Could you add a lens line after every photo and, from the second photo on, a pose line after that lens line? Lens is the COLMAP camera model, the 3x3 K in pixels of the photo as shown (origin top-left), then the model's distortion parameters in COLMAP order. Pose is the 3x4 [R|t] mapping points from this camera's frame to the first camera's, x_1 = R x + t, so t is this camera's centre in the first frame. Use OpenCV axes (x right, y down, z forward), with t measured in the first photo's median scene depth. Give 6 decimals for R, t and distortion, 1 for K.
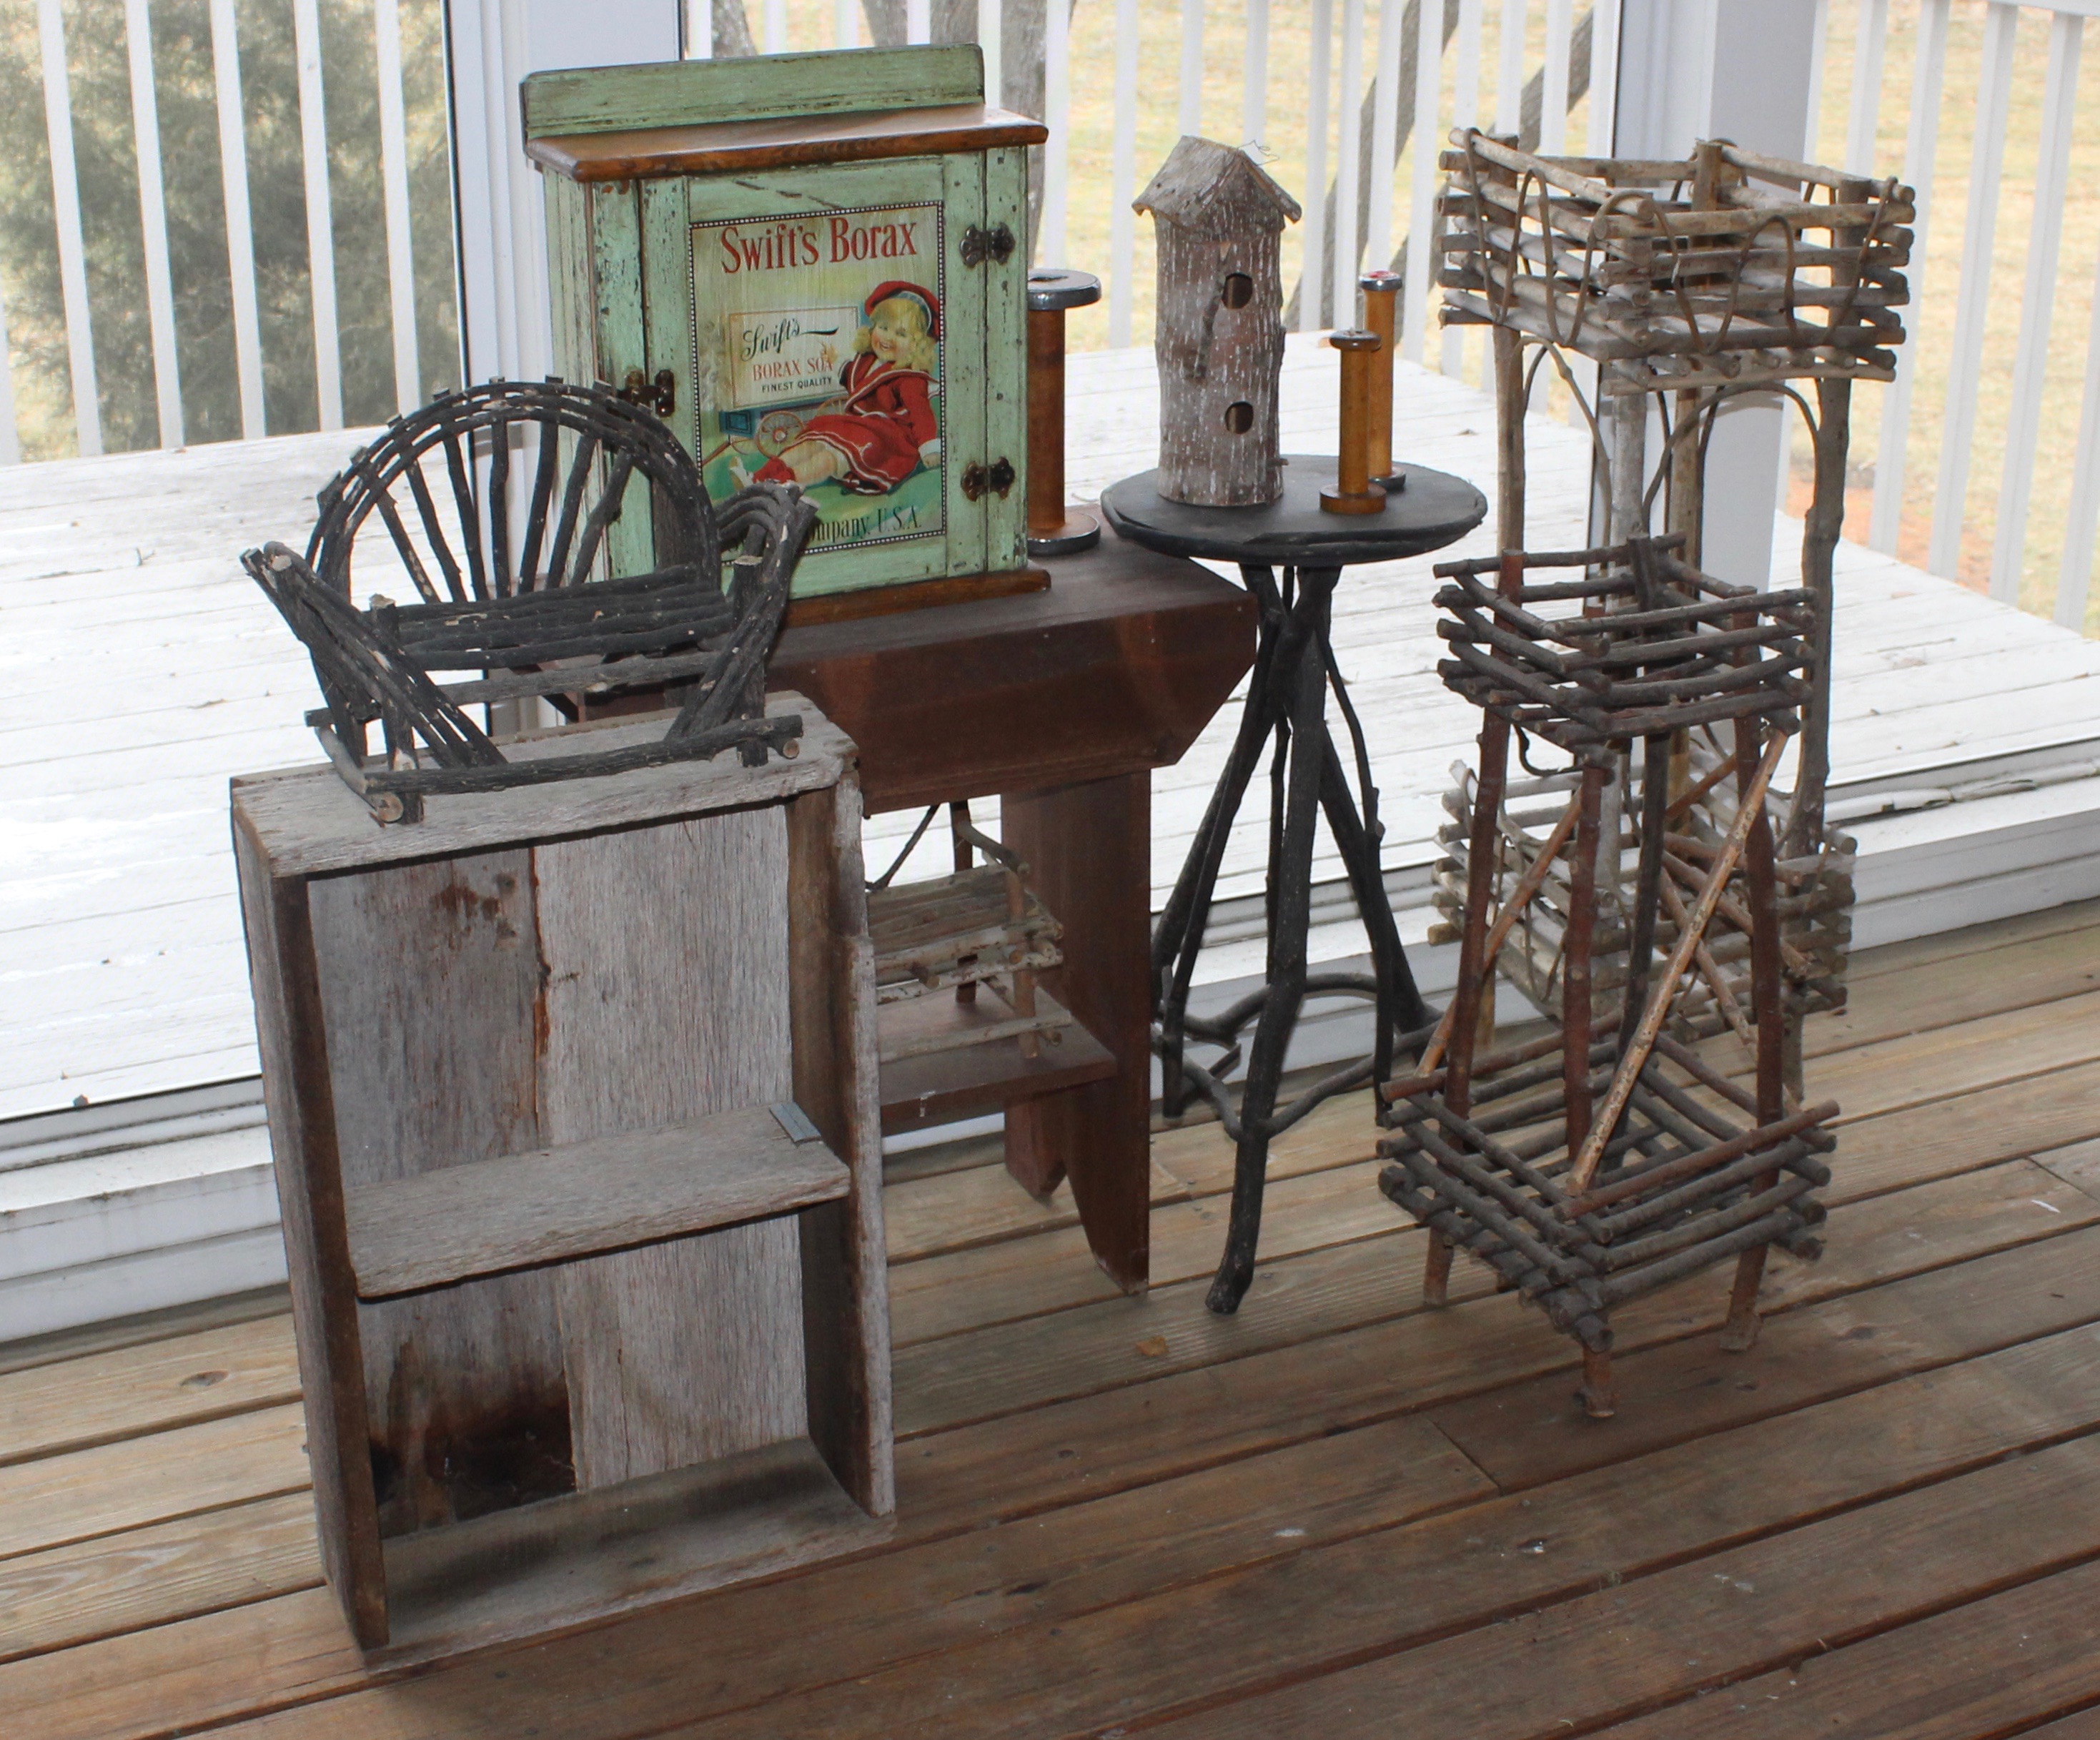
lens RADIAL K [[2912.3, 0, 1041.4], [0, 2912.3, 859.9], [0, 0, 1]] dist [-0.135590, 0.000000]
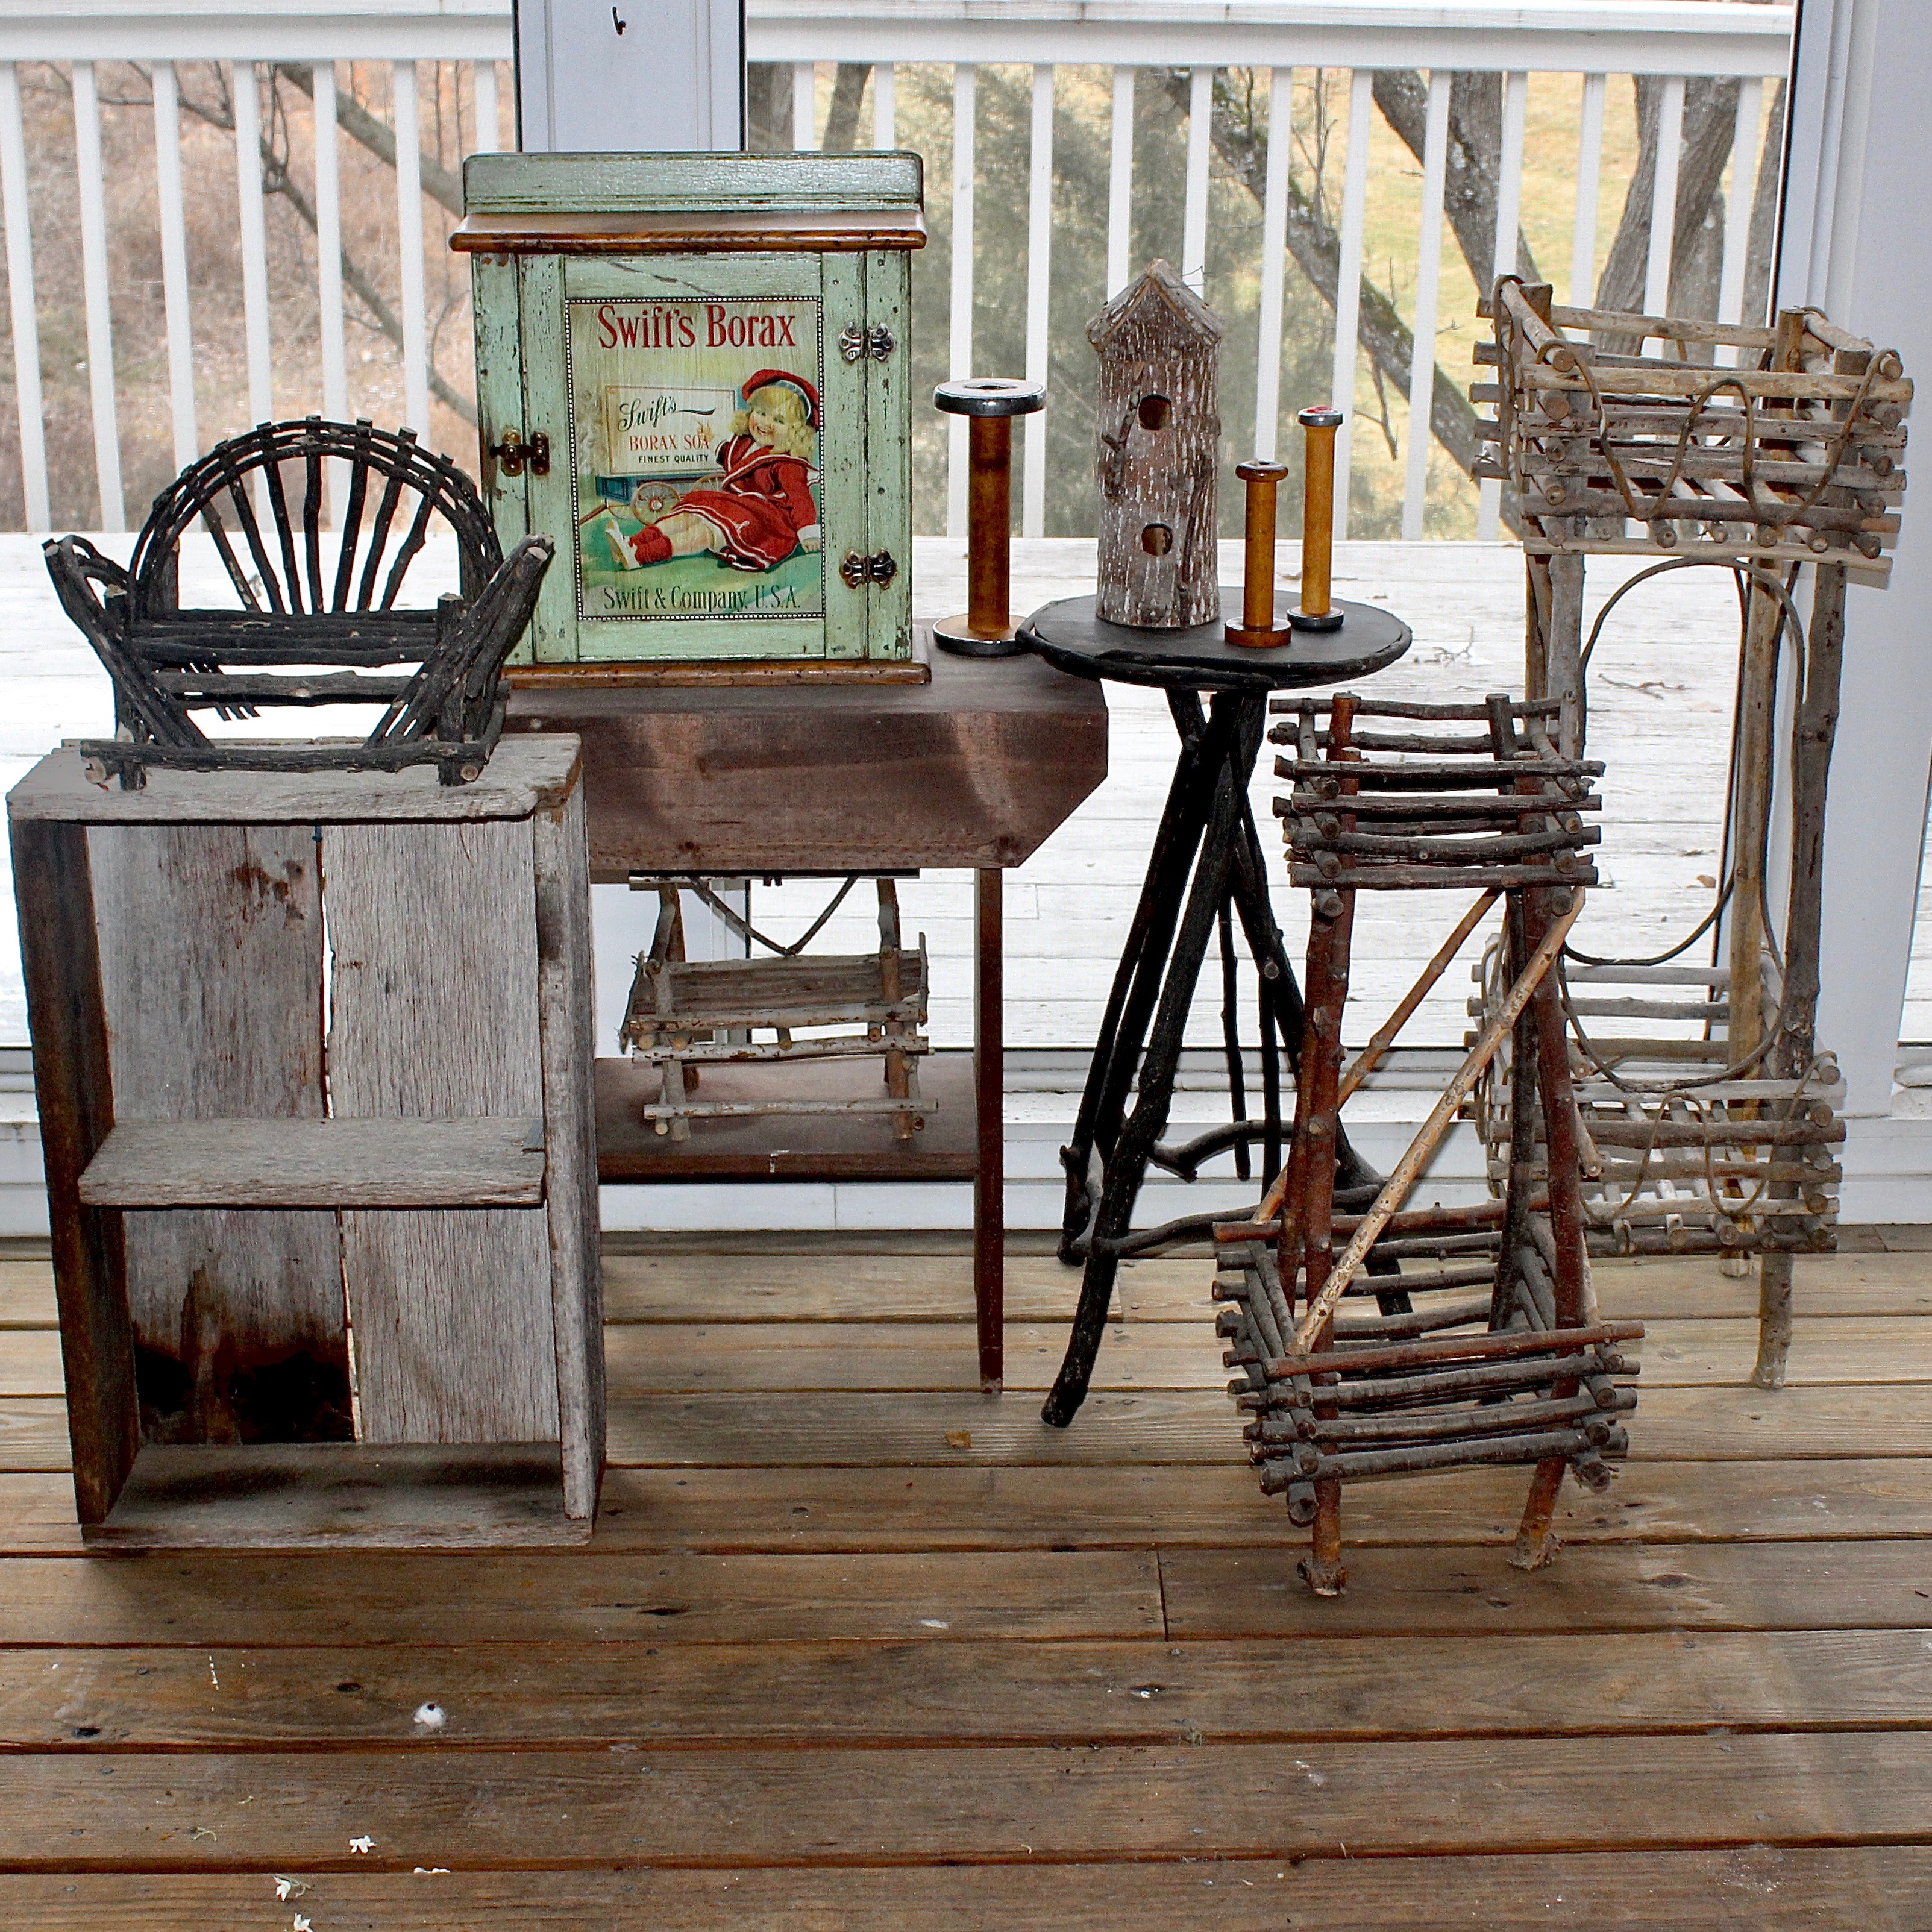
lens RADIAL K [[2946.2, 0, 965.2], [0, 2946.2, 975.4], [0, 0, 1]] dist [-0.100177, 0.000000]
pose [[0.924417, 0.147235, -0.351817, 0.429613], [-0.155332, 0.987848, 0.005272, 0.002124], [0.348318, 0.049775, 0.936054, 0.033258]]
